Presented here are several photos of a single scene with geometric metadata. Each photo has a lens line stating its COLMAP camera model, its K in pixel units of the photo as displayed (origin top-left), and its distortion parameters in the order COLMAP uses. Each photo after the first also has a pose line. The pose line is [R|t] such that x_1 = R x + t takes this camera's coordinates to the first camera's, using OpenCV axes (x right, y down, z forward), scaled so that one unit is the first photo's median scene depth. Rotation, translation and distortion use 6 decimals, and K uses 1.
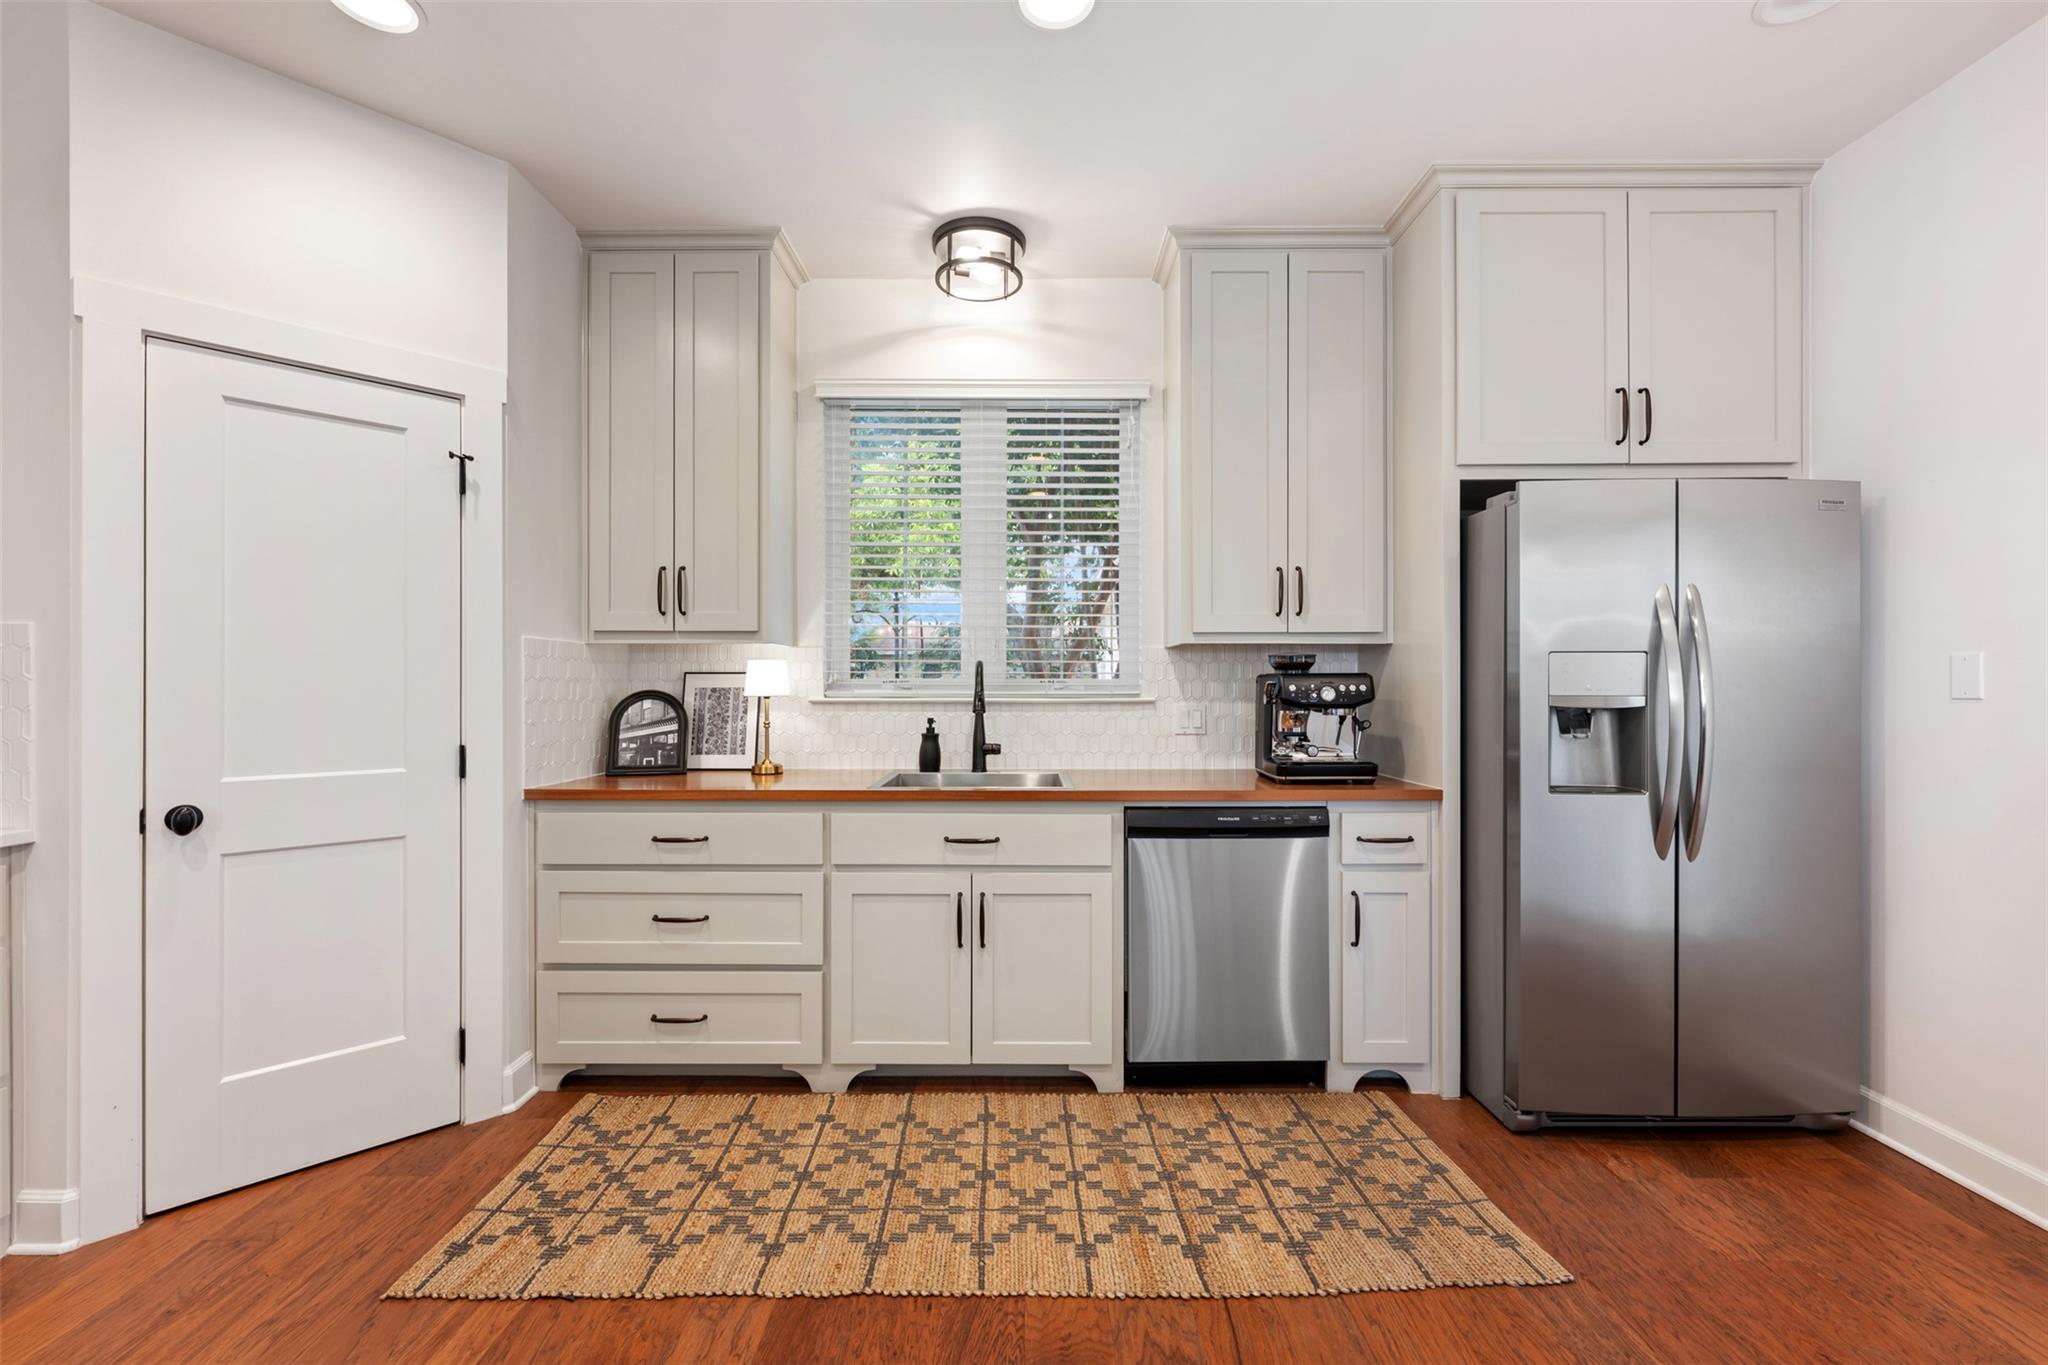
lens RADIAL K [[848.0, 0, 1024.5], [0, 848.0, 688.6], [0, 0, 1]] dist [-0.002397, 0.000152]
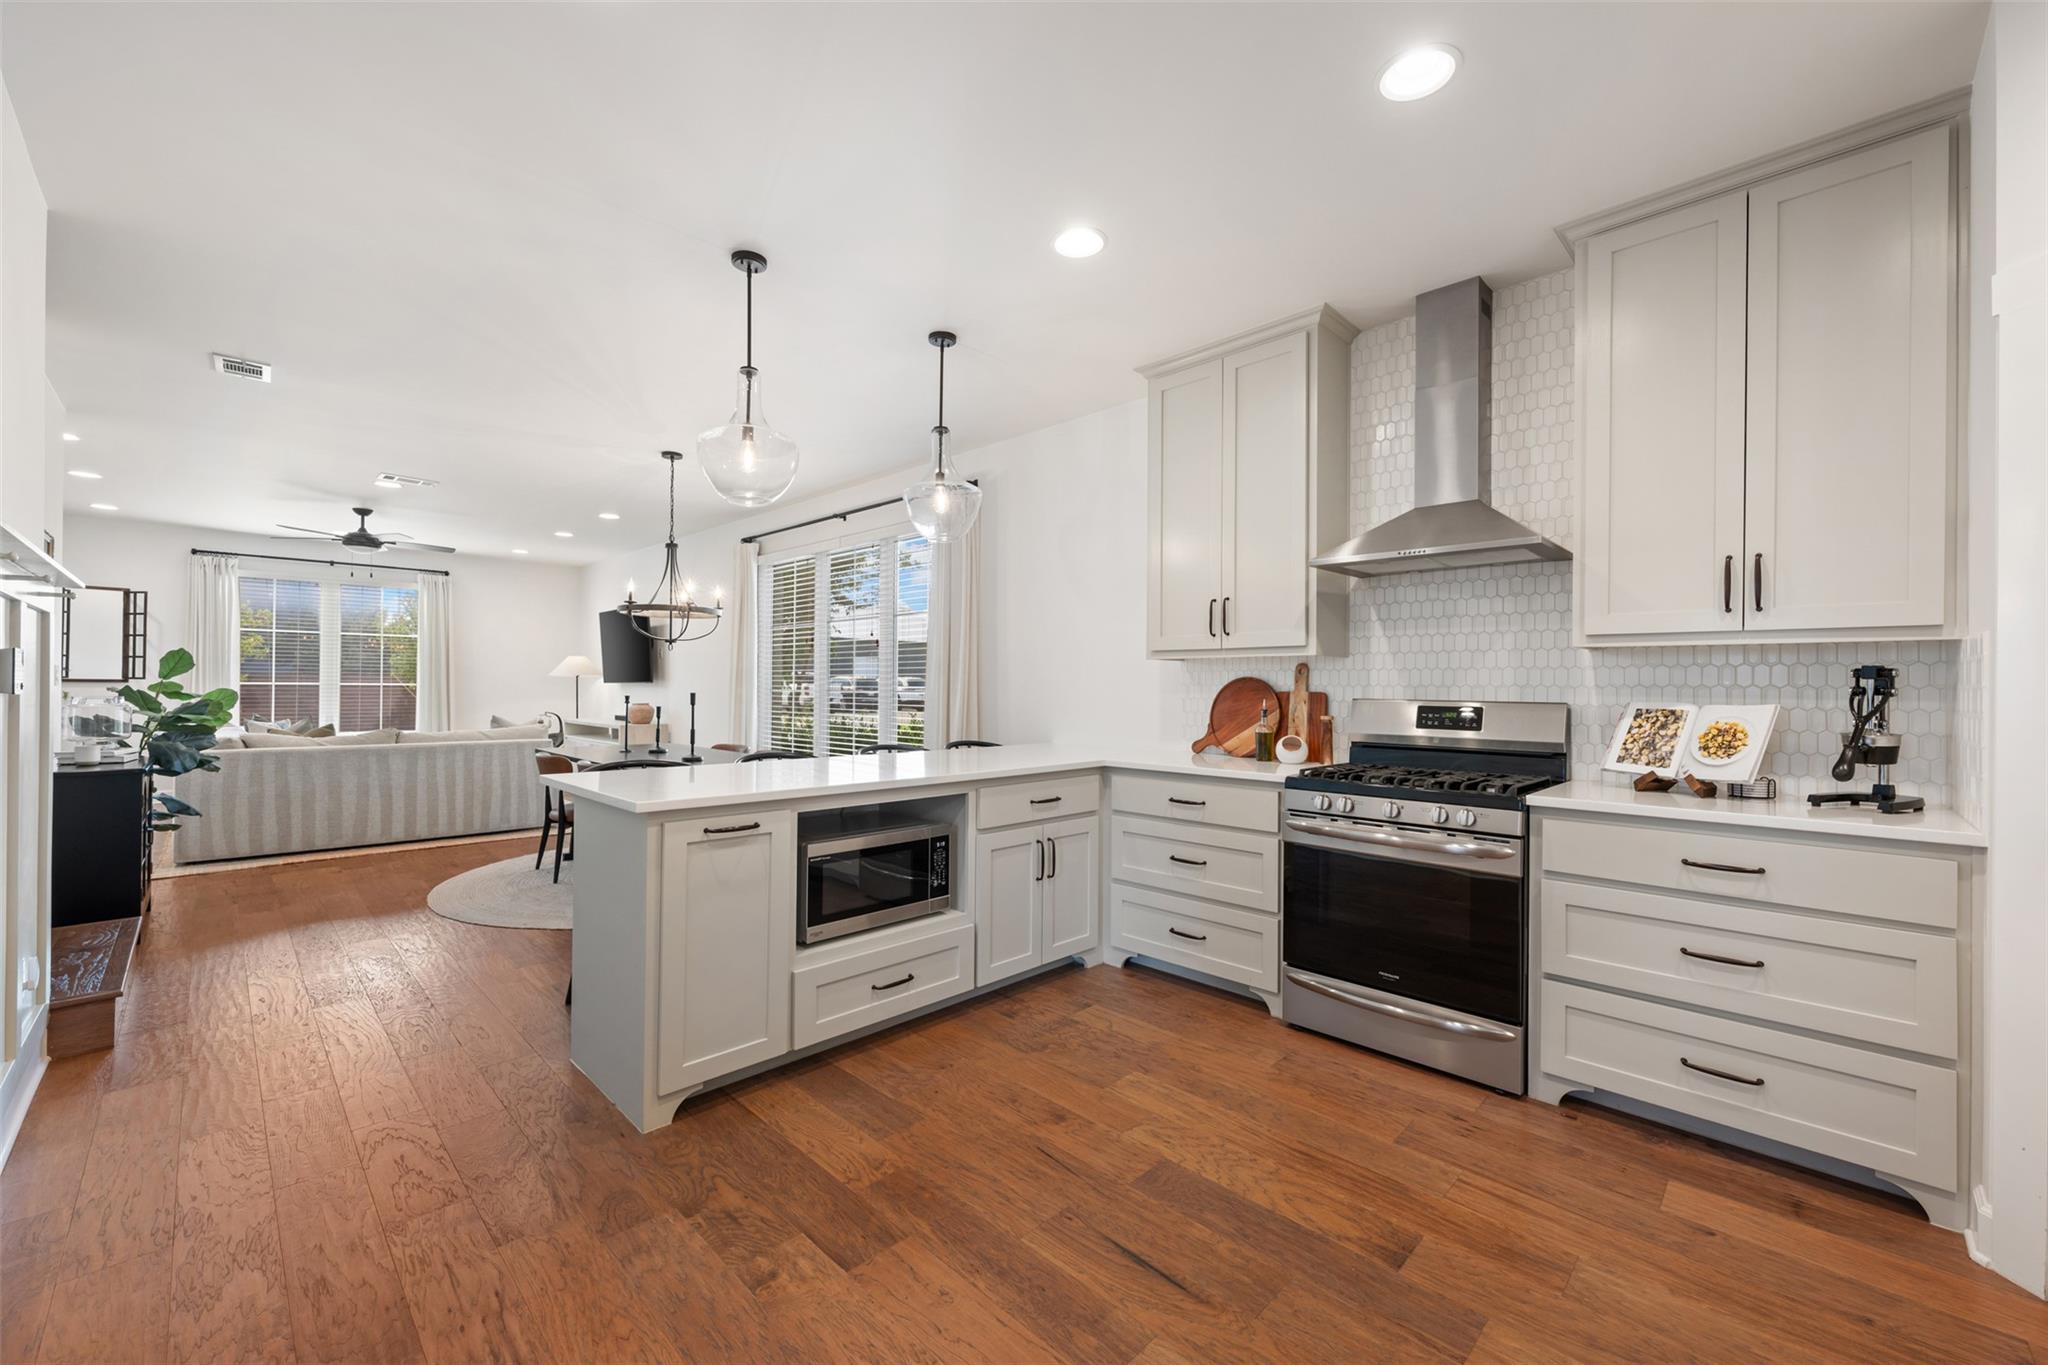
lens RADIAL K [[813.6, 0, 1020.0], [0, 813.6, 683.3], [0, 0, 1]] dist [0.000160, 0.000048]
pose [[-0.700819, -0.007399, -0.713301, 0.254261], [-0.008683, 0.999961, -0.001841, -0.002546], [0.713286, 0.004903, -0.700856, 0.637429]]
